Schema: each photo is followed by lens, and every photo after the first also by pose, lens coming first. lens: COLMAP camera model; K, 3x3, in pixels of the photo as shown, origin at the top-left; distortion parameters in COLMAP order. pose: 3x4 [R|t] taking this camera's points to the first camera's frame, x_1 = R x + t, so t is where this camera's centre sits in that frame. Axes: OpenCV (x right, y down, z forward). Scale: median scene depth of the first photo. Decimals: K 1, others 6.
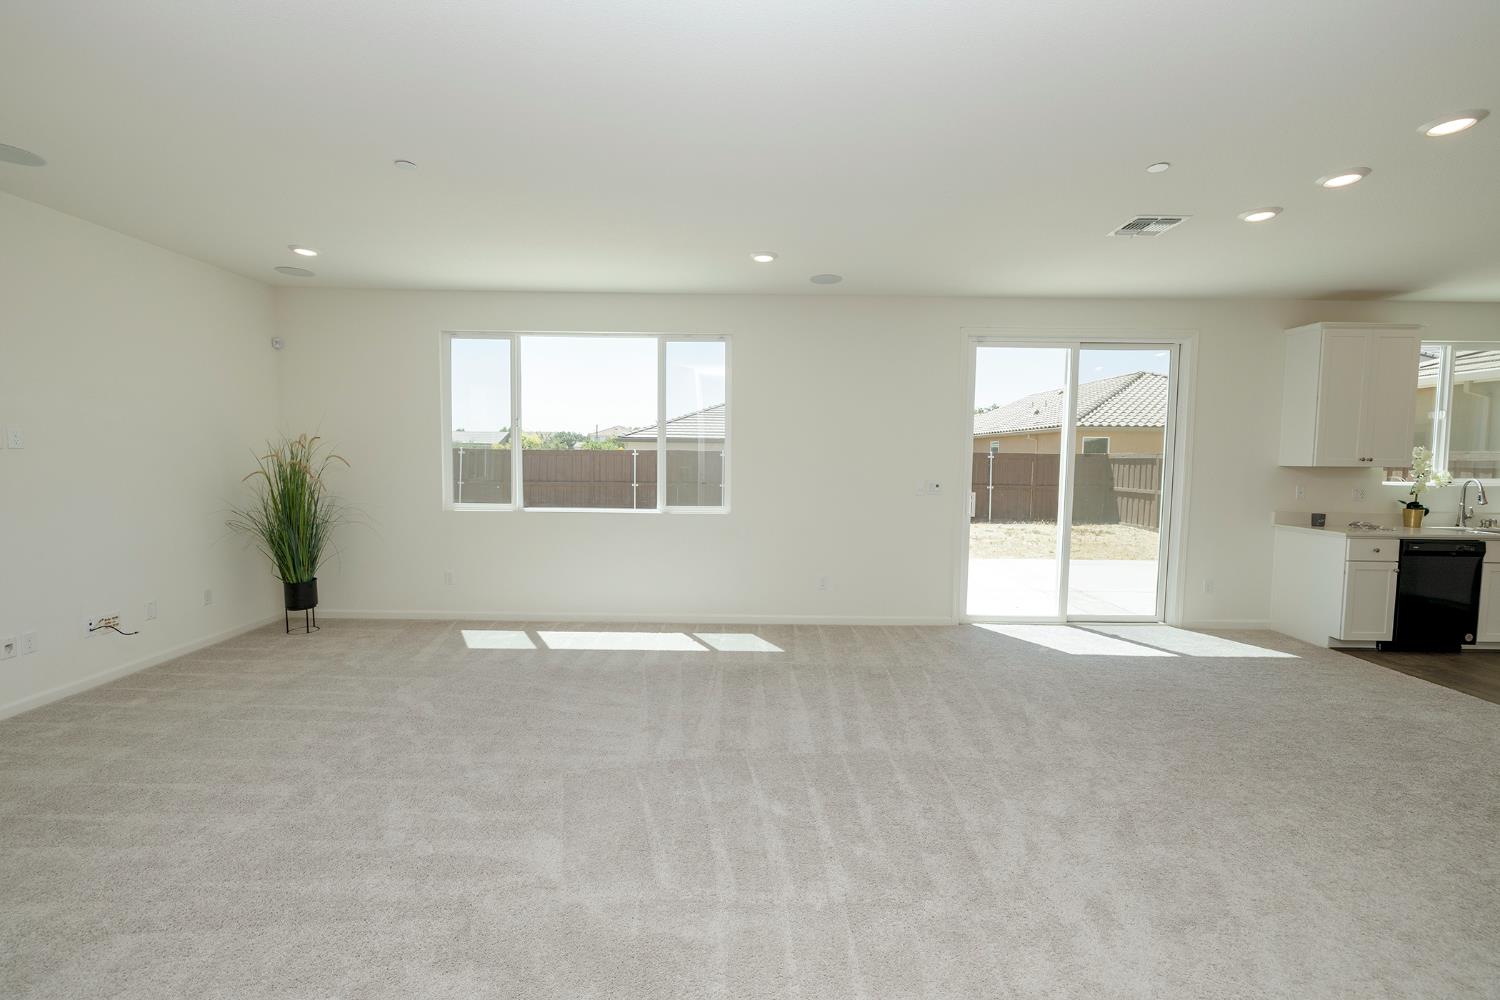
lens RADIAL K [[629.5, 0, 747.4], [0, 629.5, 490.9], [0, 0, 1]] dist [0.001283, 0.000013]
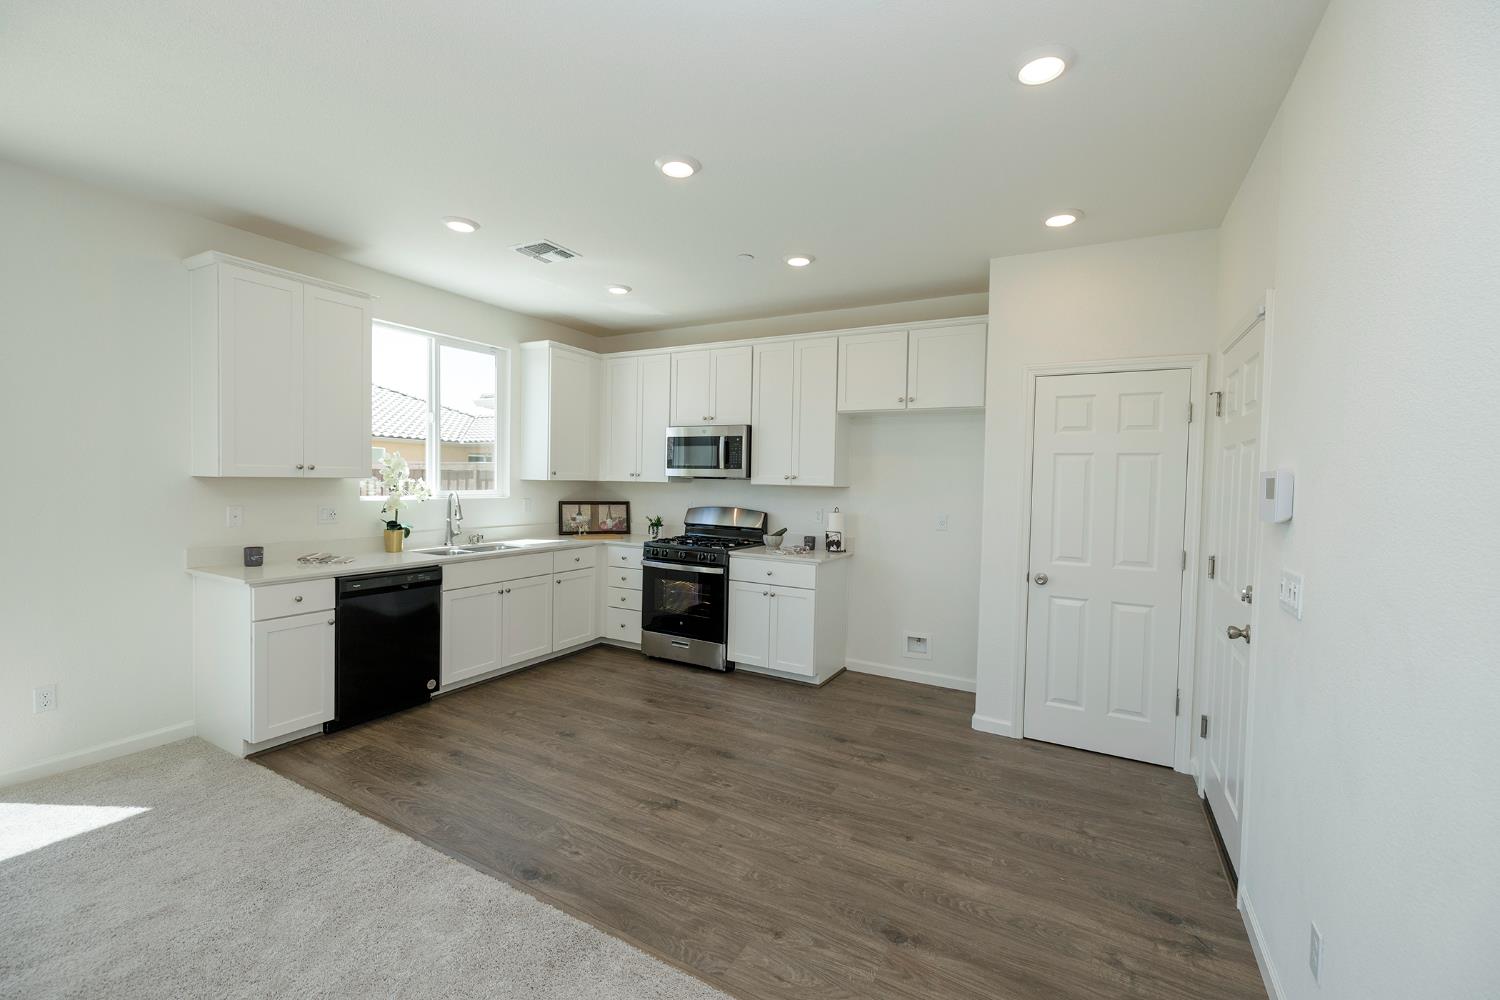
lens RADIAL K [[629.5, 0, 742.7], [0, 629.5, 498.1], [0, 0, 1]] dist [0.001283, 0.000013]
pose [[0.494540, -0.029925, 0.868640, 0.578558], [0.033298, 0.999326, 0.015469, -0.009068], [-0.868517, 0.021274, 0.495203, 0.211818]]
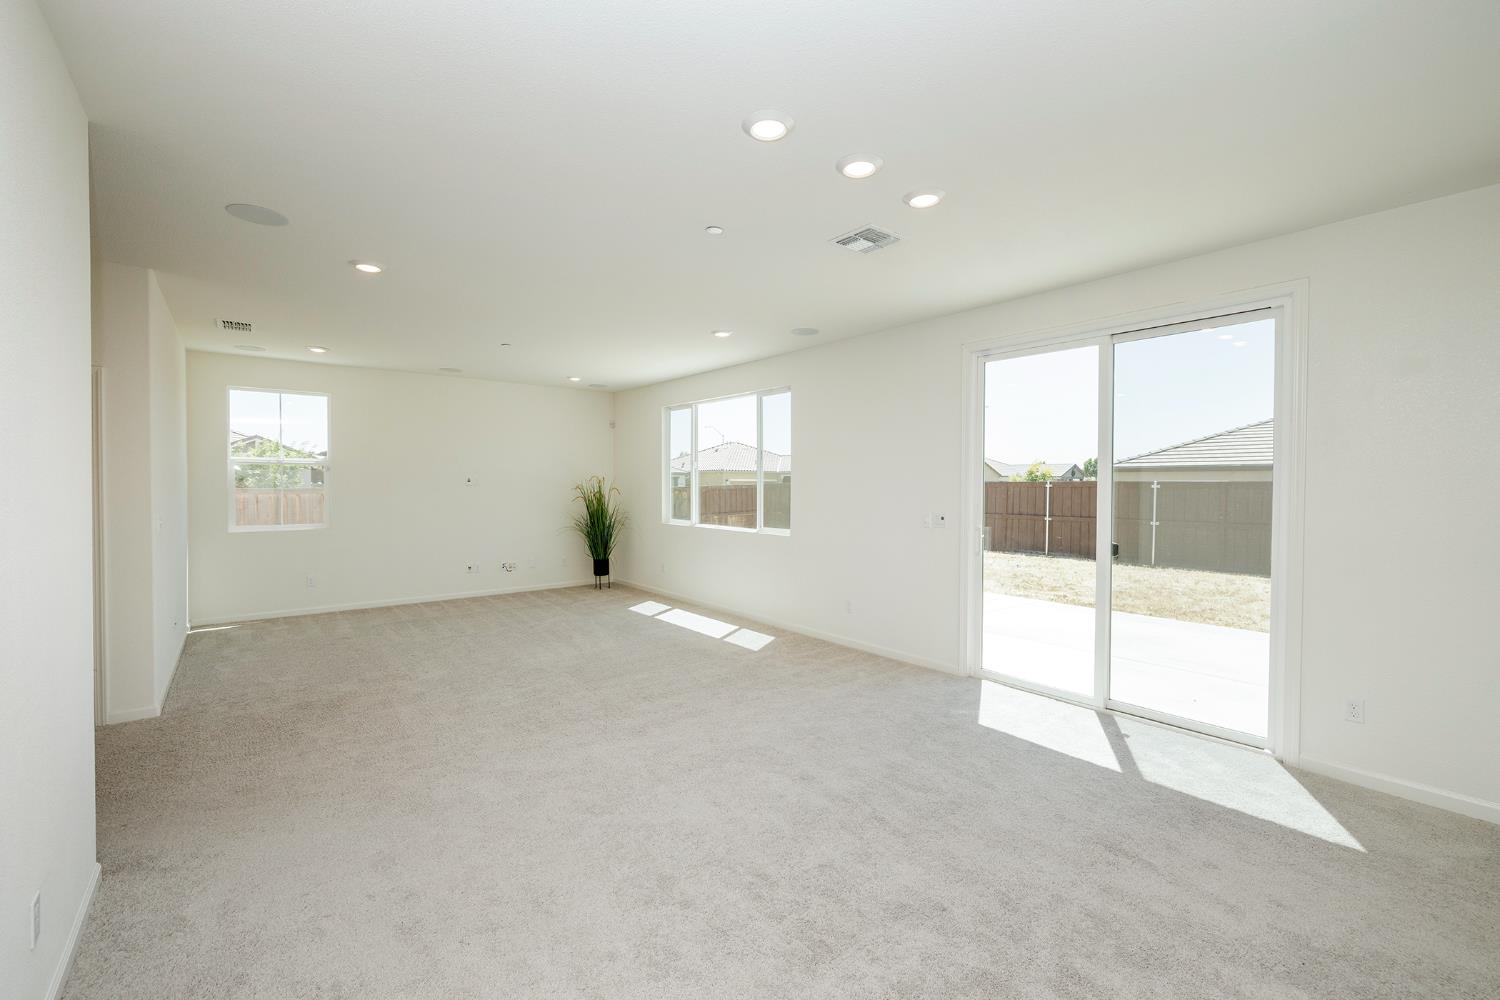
lens RADIAL K [[629.5, 0, 743.6], [0, 629.5, 490.3], [0, 0, 1]] dist [0.001283, 0.000013]
pose [[0.623596, 0.001574, -0.781745, 0.845393], [-0.042121, 0.998613, -0.031589, -0.008234], [0.780611, 0.052627, 0.622797, 0.194743]]
